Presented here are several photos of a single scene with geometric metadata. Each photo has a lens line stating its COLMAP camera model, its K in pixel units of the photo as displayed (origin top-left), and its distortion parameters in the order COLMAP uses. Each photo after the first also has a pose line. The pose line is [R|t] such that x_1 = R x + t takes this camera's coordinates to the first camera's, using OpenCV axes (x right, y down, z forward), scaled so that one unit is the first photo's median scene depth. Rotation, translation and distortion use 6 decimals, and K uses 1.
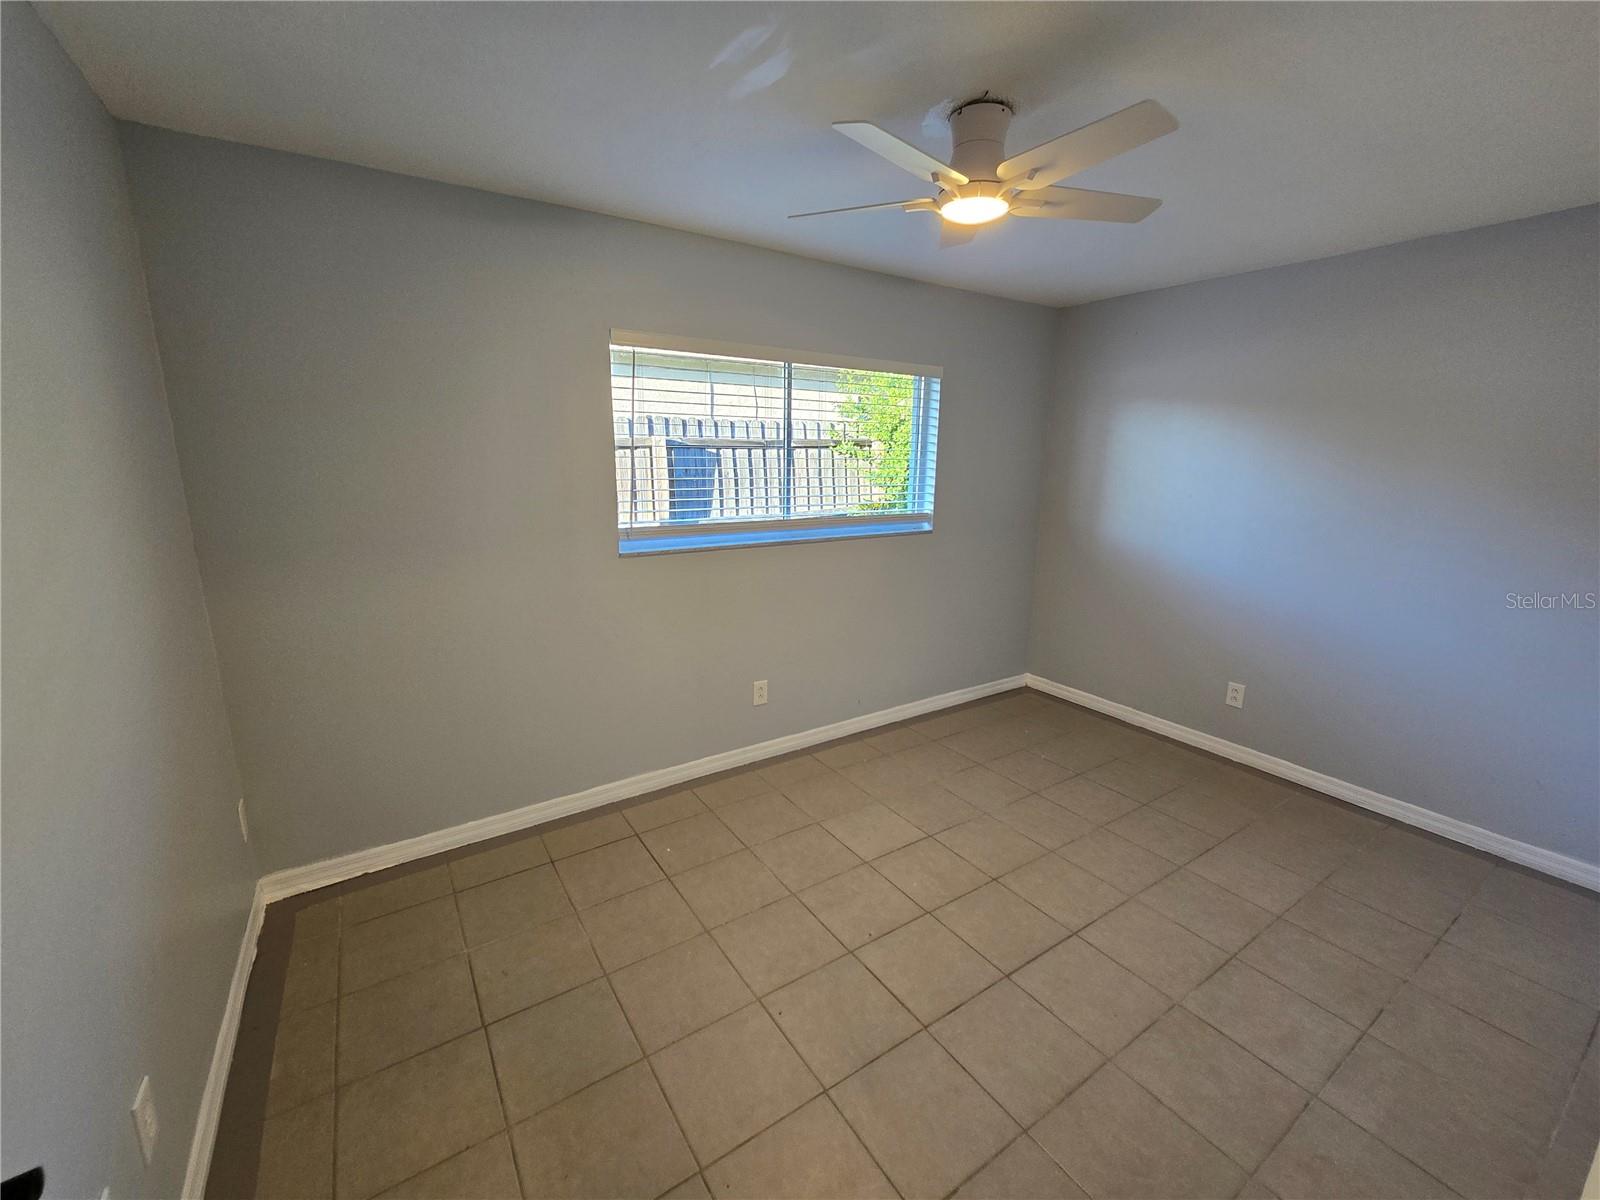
lens RADIAL K [[653.3, 0, 808.7], [0, 653.3, 593.0], [0, 0, 1]] dist [-0.006593, 0.001141]
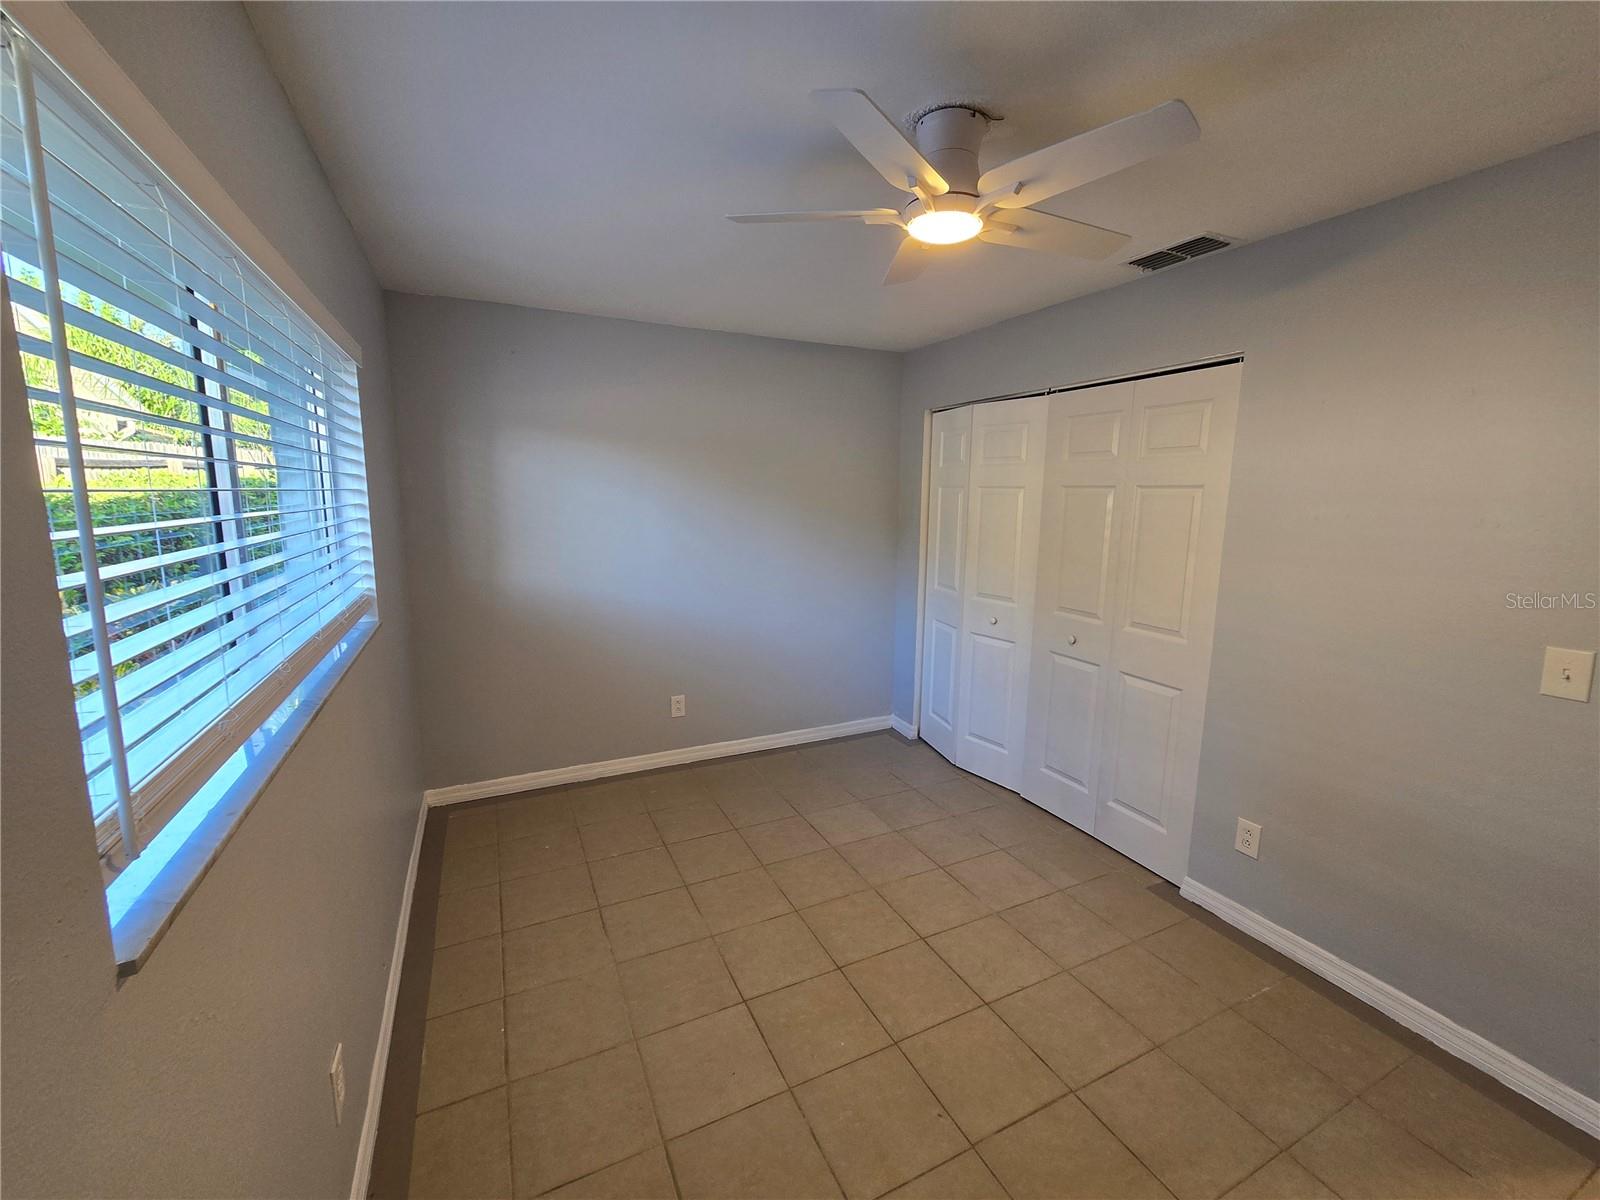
lens RADIAL K [[658.8, 0, 802.7], [0, 658.8, 595.4], [0, 0, 1]] dist [-0.001521, 0.001039]
pose [[0.140884, -0.169582, 0.975394, -0.601047], [0.200530, 0.969687, 0.139625, -0.224668], [-0.969505, 0.175925, 0.170619, 0.930717]]
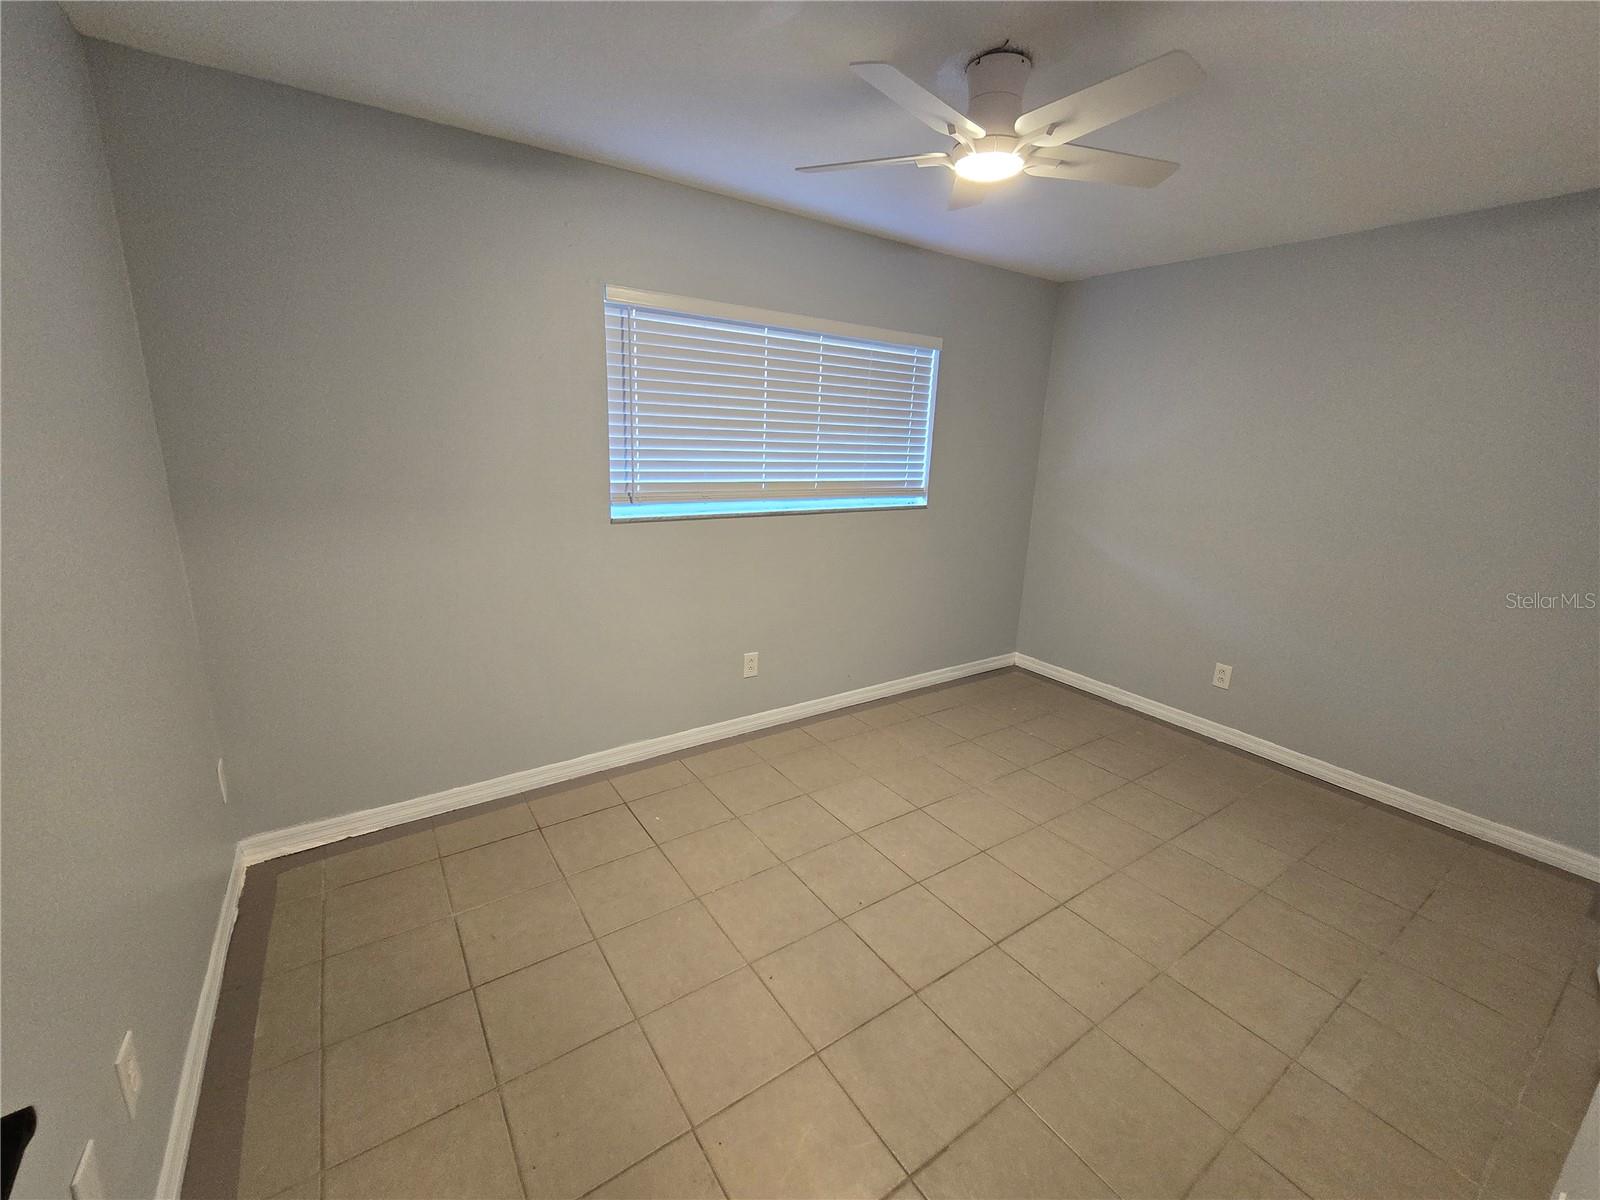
lens RADIAL K [[655.1, 0, 807.2], [0, 655.1, 593.9], [0, 0, 1]] dist [-0.005497, -0.000382]
pose [[0.999523, 0.021418, 0.022261, -0.020372], [-0.022115, 0.999257, 0.031556, 0.019191], [-0.021569, -0.032034, 0.999254, 0.011793]]
